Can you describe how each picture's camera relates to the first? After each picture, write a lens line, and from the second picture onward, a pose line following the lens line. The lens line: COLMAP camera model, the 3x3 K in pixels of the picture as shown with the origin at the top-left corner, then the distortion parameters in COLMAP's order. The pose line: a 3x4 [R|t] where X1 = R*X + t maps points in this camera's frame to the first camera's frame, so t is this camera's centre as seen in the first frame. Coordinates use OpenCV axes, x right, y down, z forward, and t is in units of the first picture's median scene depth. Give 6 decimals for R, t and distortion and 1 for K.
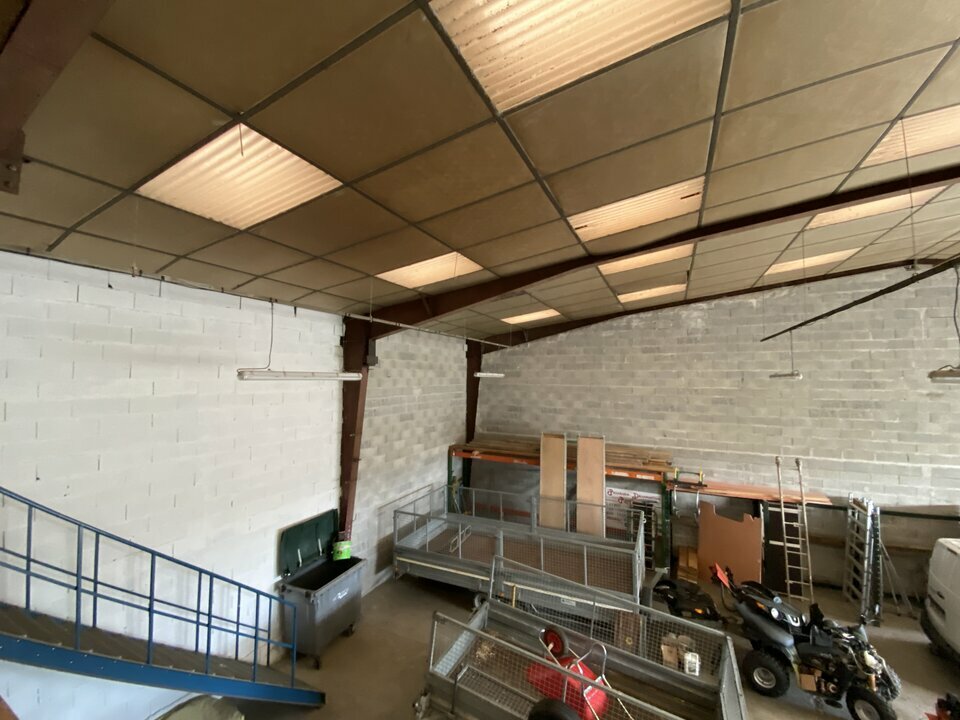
lens RADIAL K [[387.9, 0, 479.5], [0, 387.9, 340.1], [0, 0, 1]] dist [-0.037758, -0.000124]
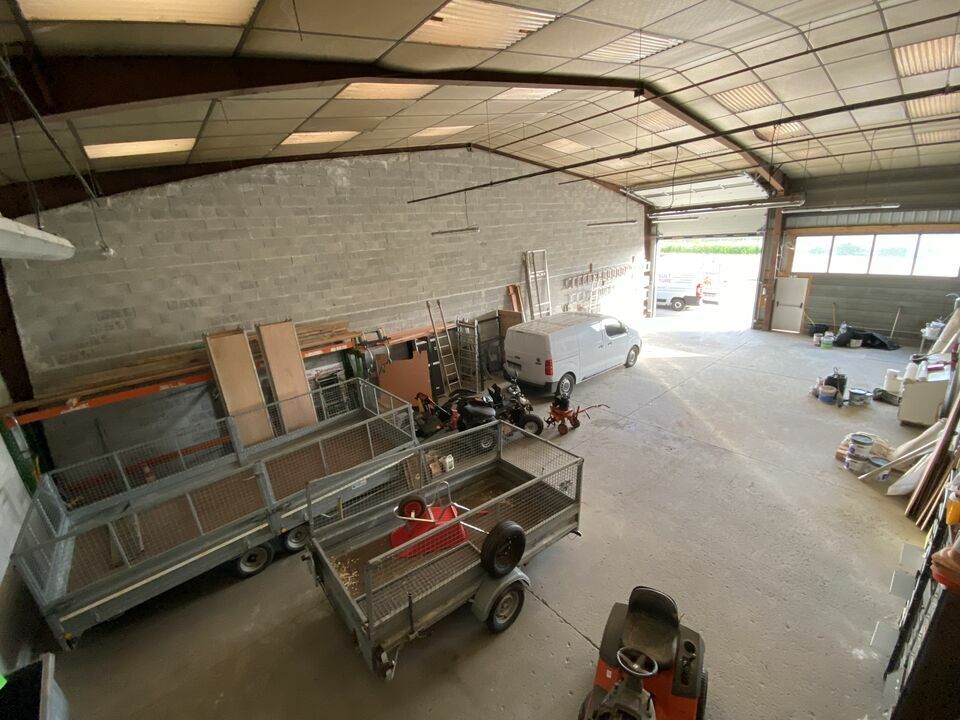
lens RADIAL K [[387.7, 0, 480.0], [0, 387.7, 360.0], [0, 0, 1]] dist [0.000589, -0.013365]
pose [[0.379968, -0.314883, 0.869754, -0.283047], [-0.015197, 0.938023, 0.346239, 0.034118], [-0.924875, -0.144778, 0.351634, 0.291412]]
